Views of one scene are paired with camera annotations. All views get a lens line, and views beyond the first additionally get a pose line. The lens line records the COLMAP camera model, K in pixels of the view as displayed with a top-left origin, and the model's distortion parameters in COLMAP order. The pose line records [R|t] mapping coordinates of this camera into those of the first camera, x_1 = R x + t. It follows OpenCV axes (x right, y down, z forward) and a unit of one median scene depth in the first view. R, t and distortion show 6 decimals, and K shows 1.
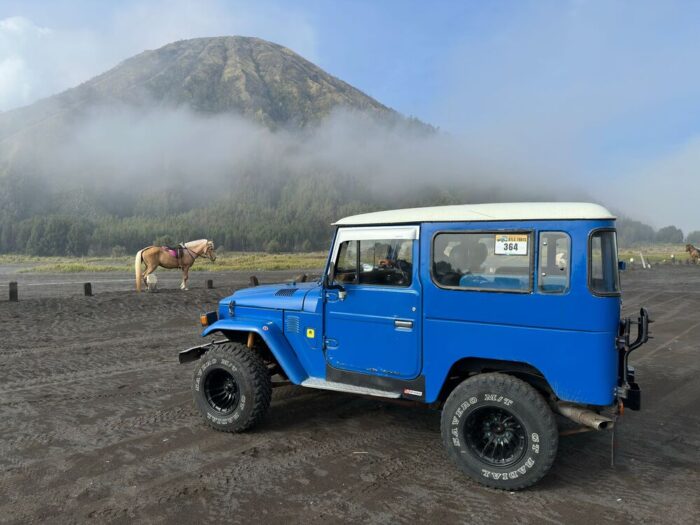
lens RADIAL K [[581.7, 0, 350.0], [0, 581.7, 262.5], [0, 0, 1]] dist [0.165794, -0.337323]
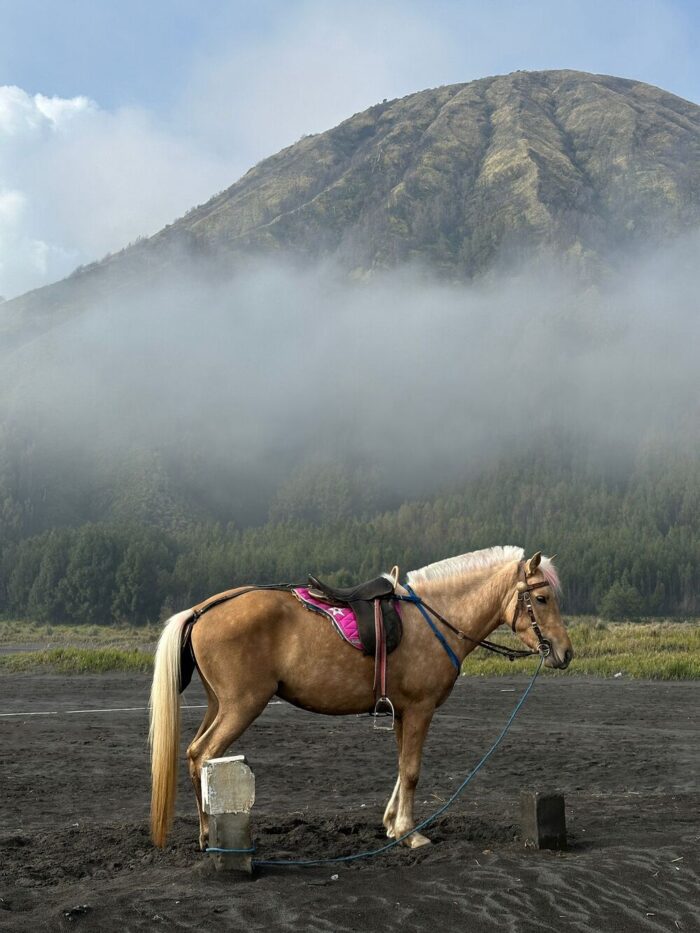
lens RADIAL K [[775.4, 0, 350.0], [0, 775.4, 466.5], [0, 0, 1]] dist [0.165794, -0.337323]
pose [[0.952857, -0.049892, -0.299290, -0.152761], [-0.010973, 0.980077, -0.198316, -0.011118], [0.303221, 0.192251, 0.933325, 0.519238]]
